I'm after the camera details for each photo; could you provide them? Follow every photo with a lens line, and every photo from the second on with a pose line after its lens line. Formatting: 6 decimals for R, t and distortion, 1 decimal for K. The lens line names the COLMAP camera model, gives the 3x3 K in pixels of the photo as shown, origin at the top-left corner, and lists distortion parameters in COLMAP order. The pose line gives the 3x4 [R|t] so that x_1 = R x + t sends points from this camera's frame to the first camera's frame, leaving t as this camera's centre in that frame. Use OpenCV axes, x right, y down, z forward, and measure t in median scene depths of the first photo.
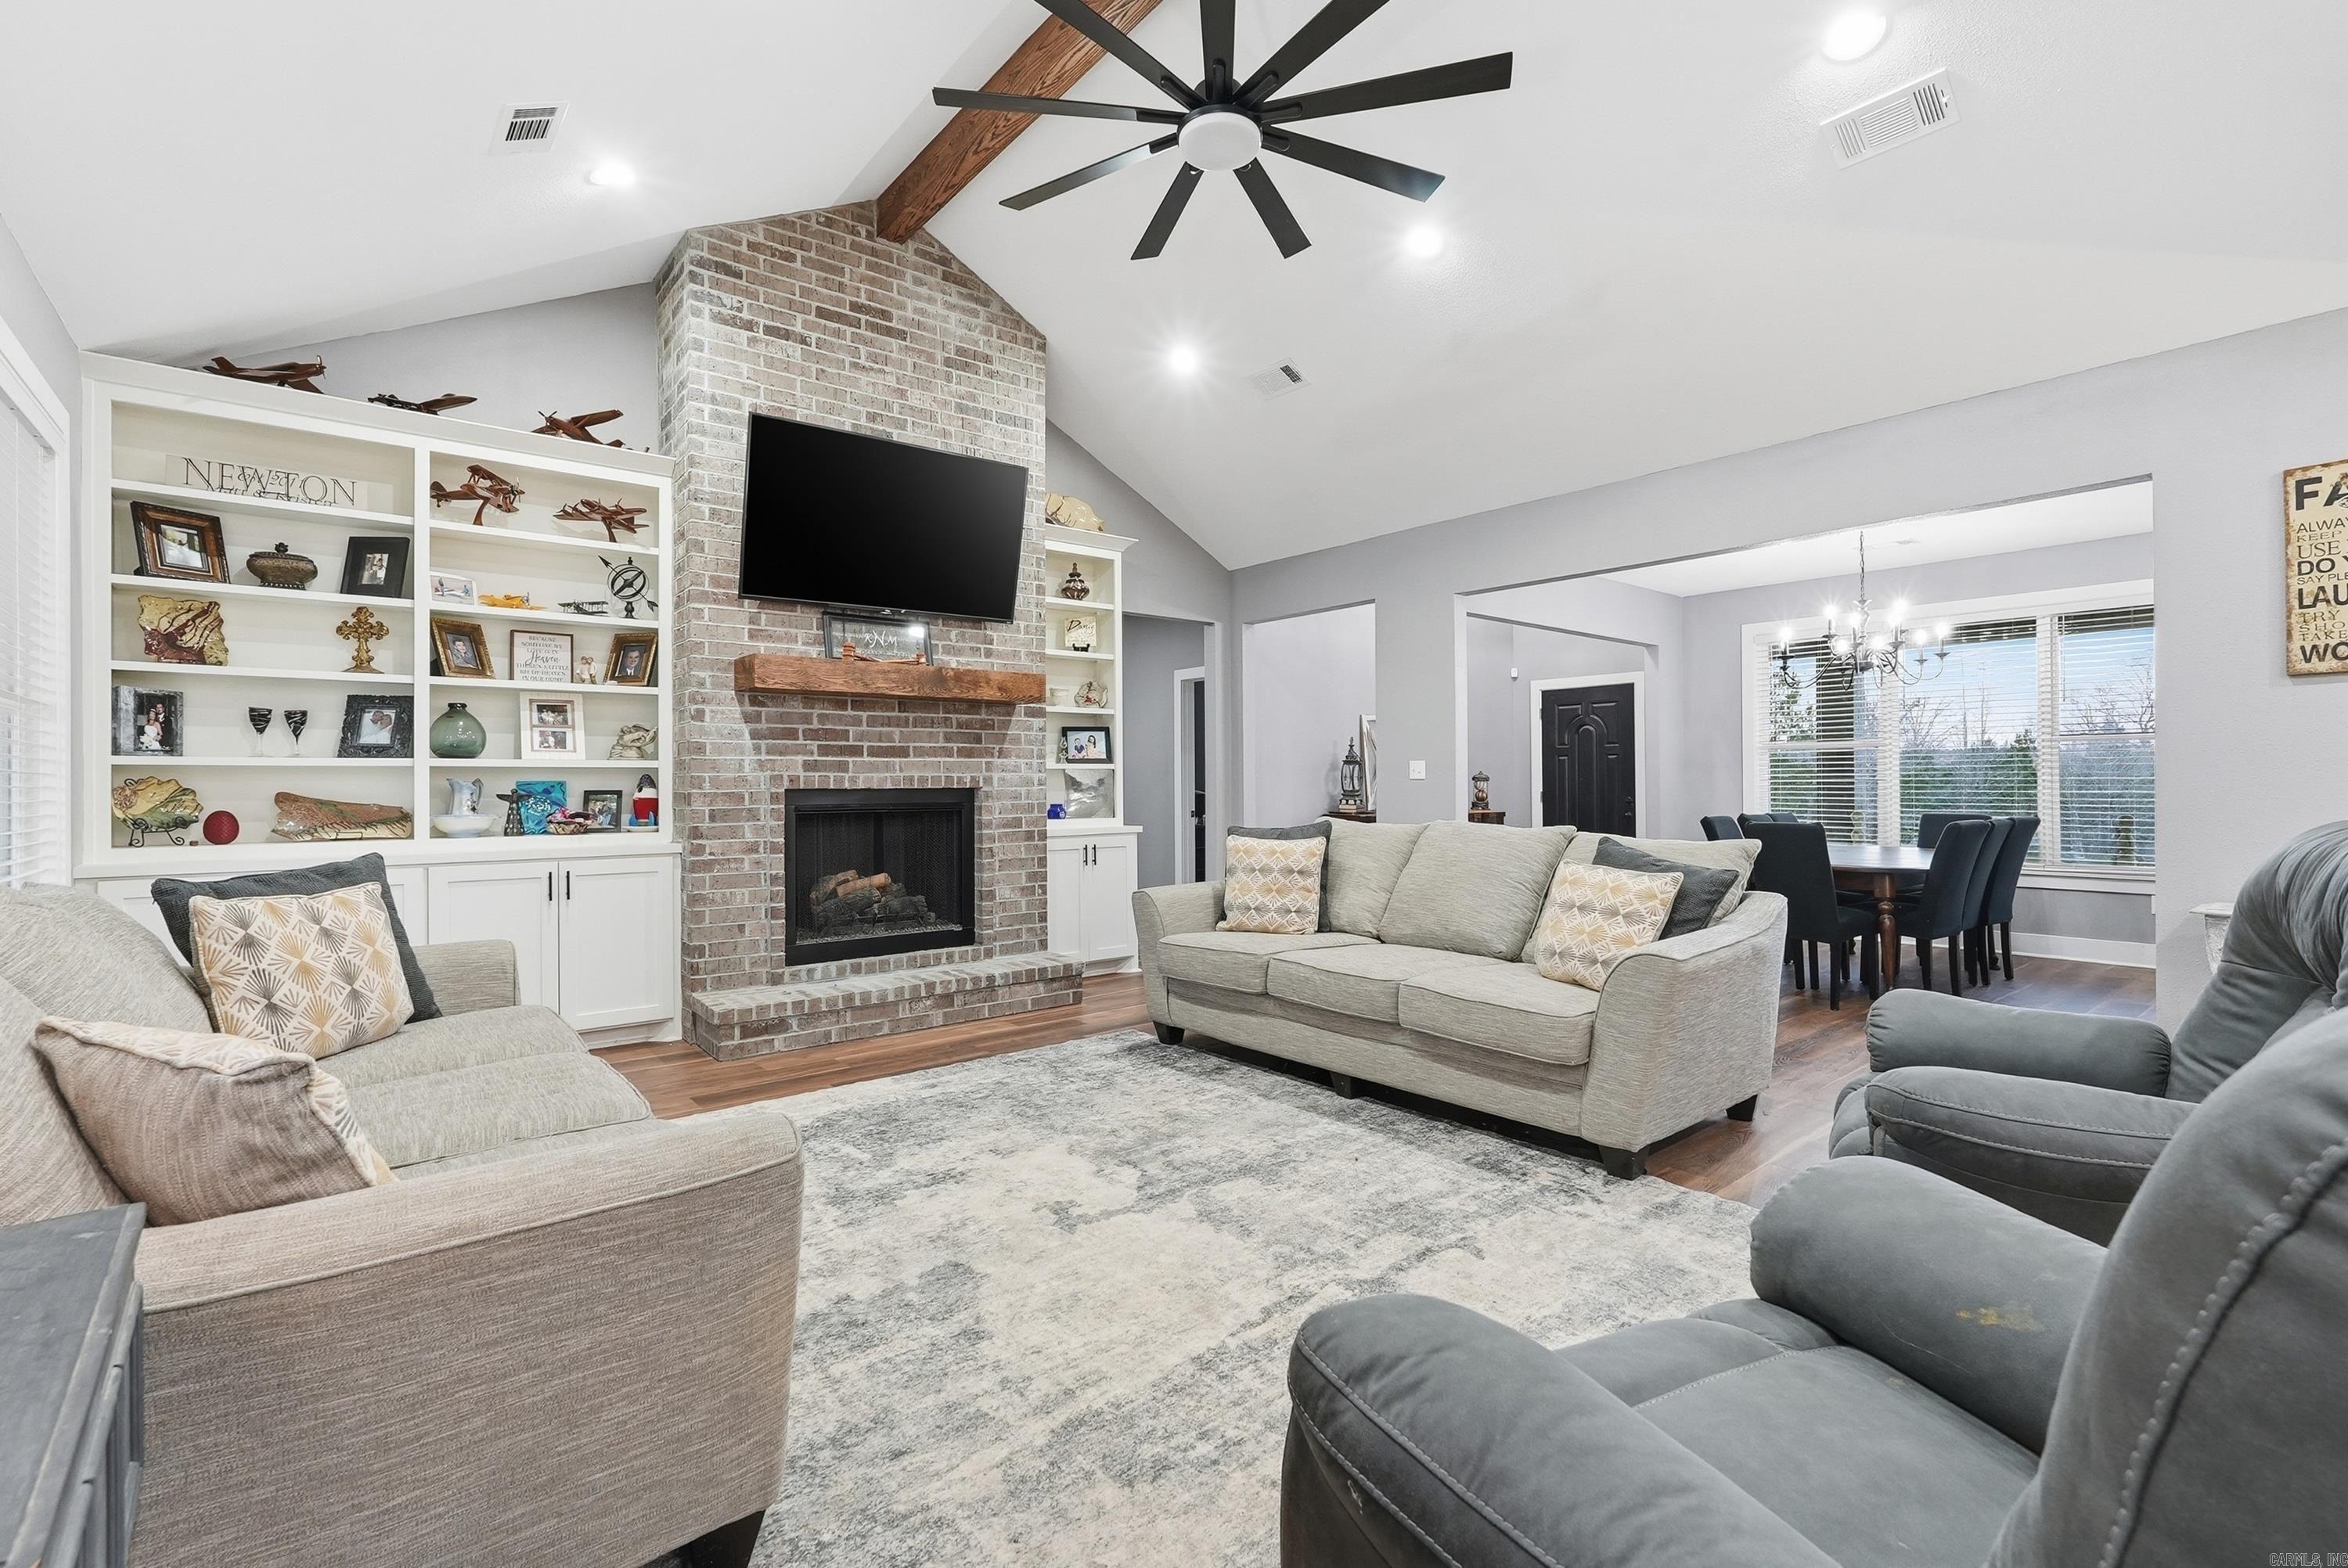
lens RADIAL K [[1049.9, 0, 1177.3], [0, 1049.9, 773.8], [0, 0, 1]] dist [-0.014937, 0.008286]
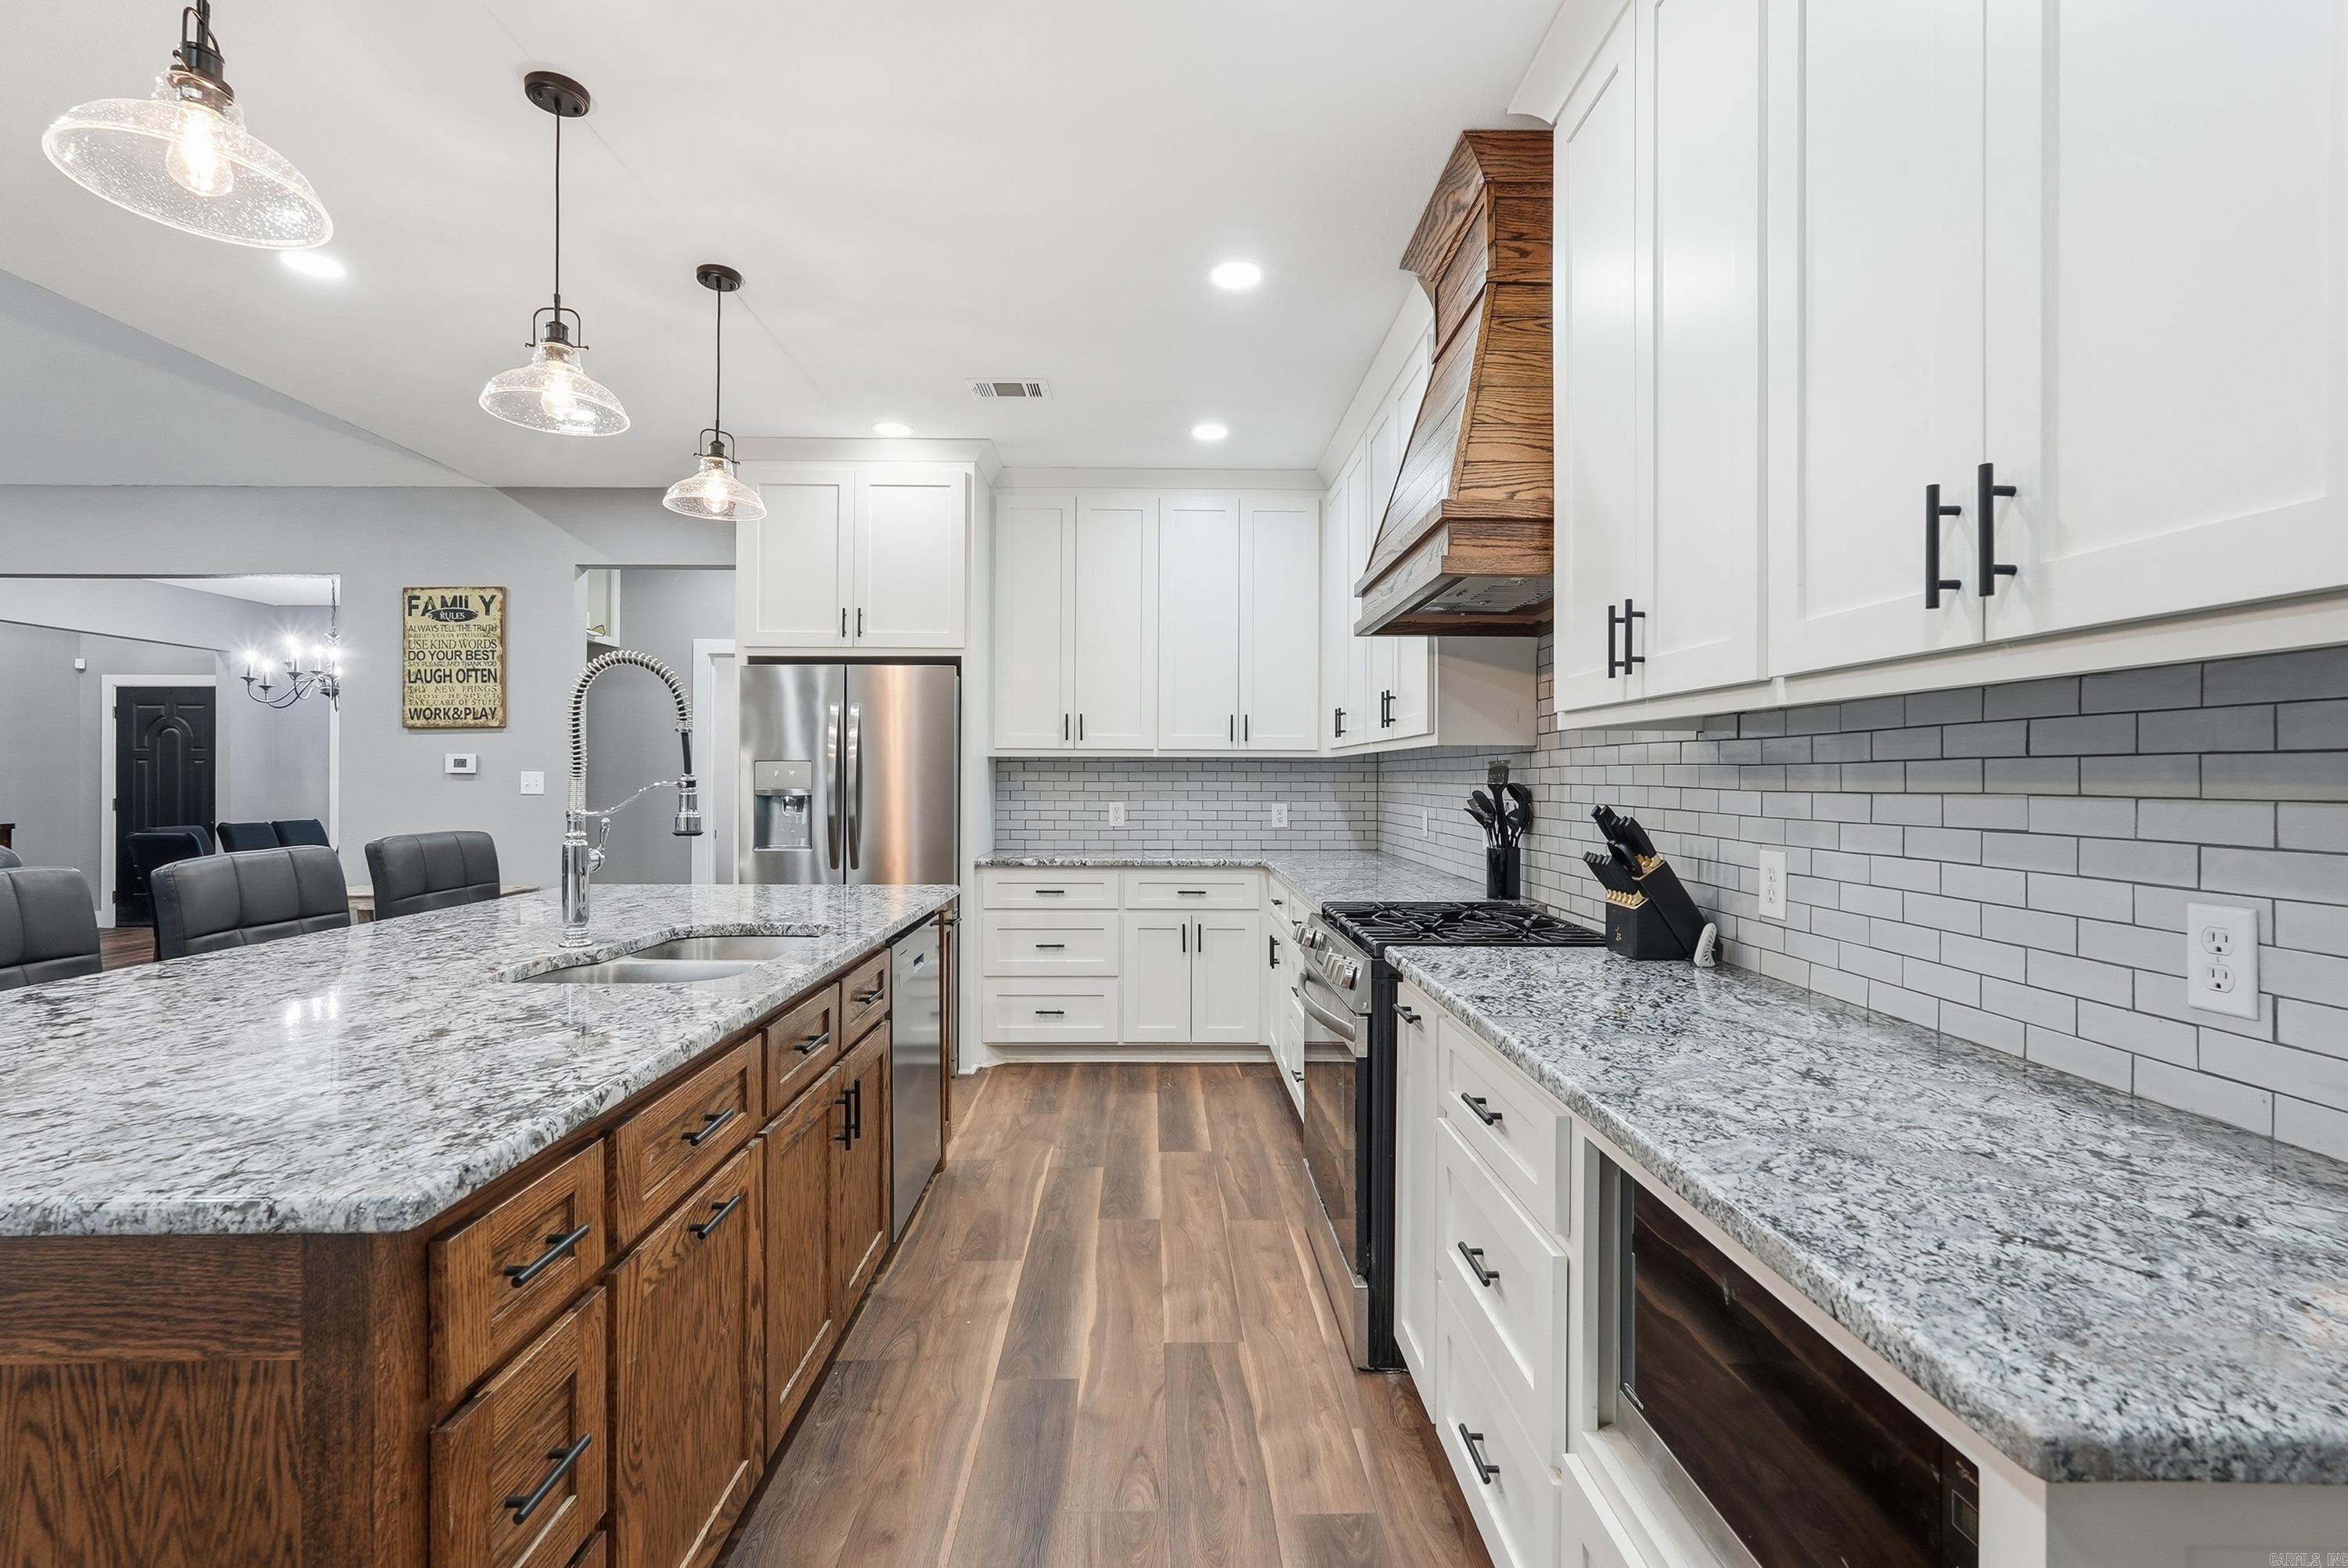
lens RADIAL K [[1042.6, 0, 1173.6], [0, 1042.6, 773.3], [0, 0, 1]] dist [-0.011263, 0.006994]
pose [[0.617177, 0.009221, 0.786771, 0.418569], [-0.012279, 0.999922, -0.002087, -0.028808], [-0.786729, -0.008373, 0.617242, -0.542282]]
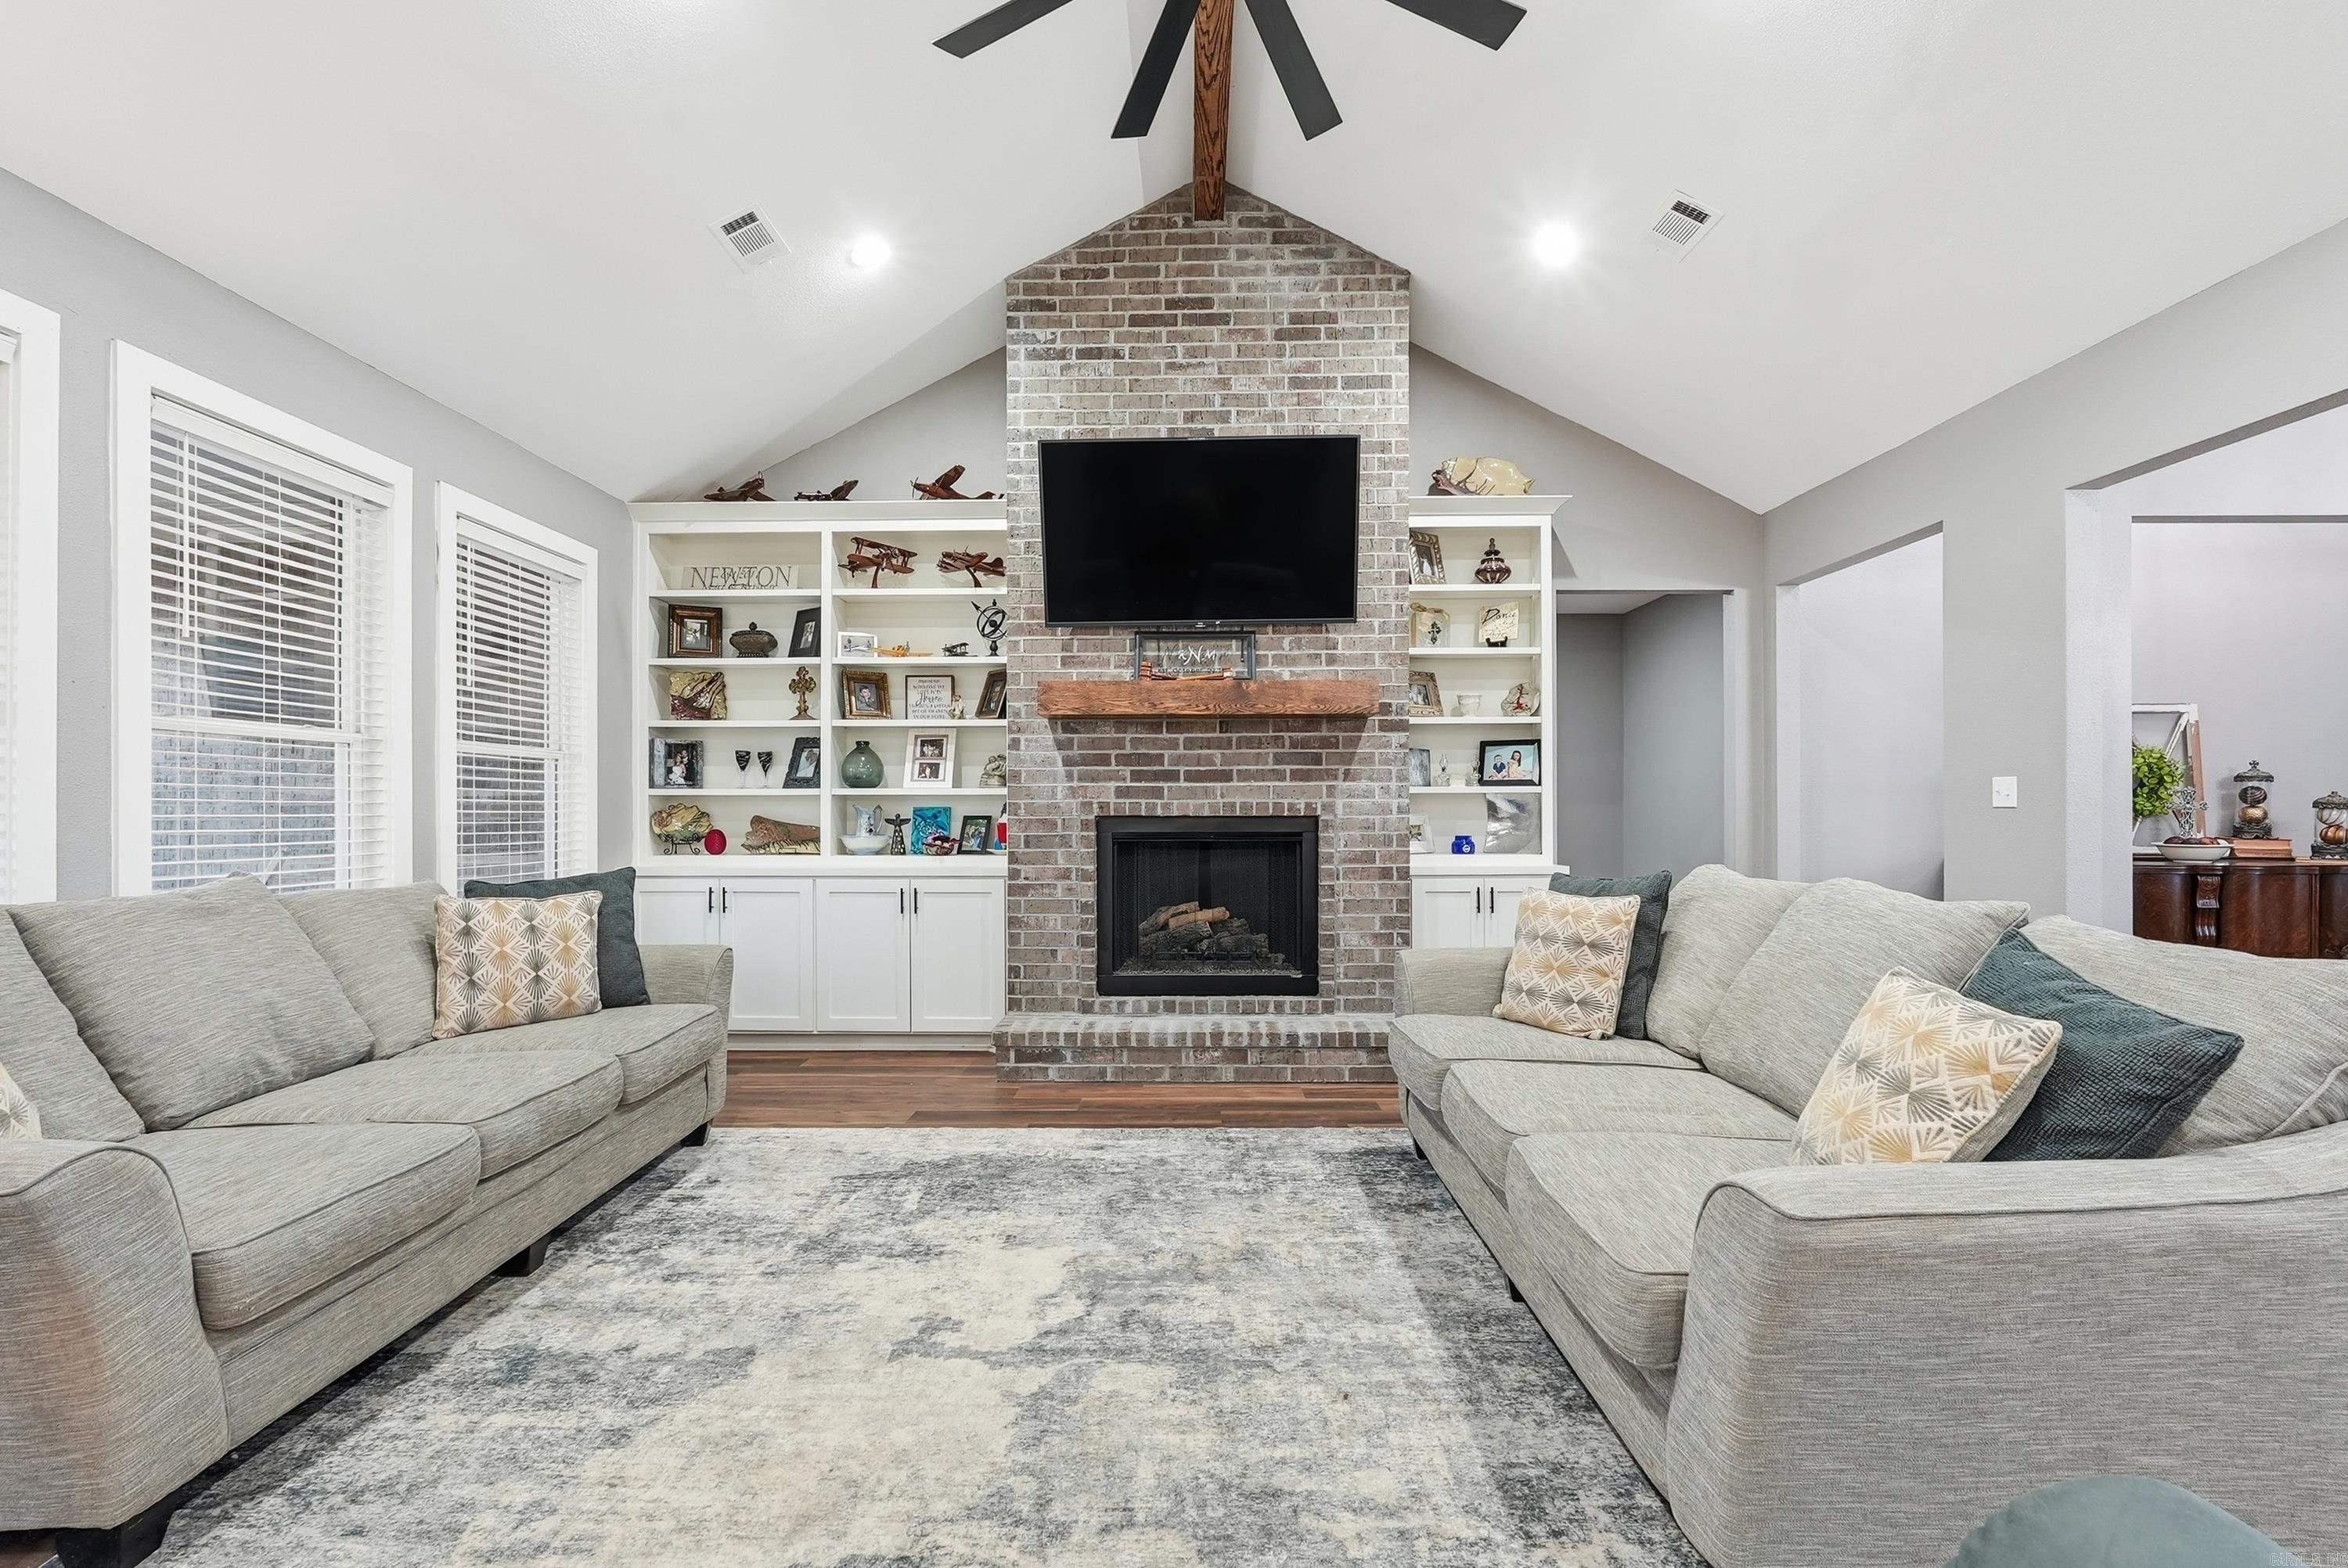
lens RADIAL K [[1078.2, 0, 1172.3], [0, 1078.2, 804.5], [0, 0, 1]] dist [-0.017392, 0.010272]
pose [[0.760160, 0.001919, -0.649733, 0.343721], [0.003563, 0.999968, 0.007123, -0.003257], [0.649726, -0.007730, 0.760129, 0.280692]]
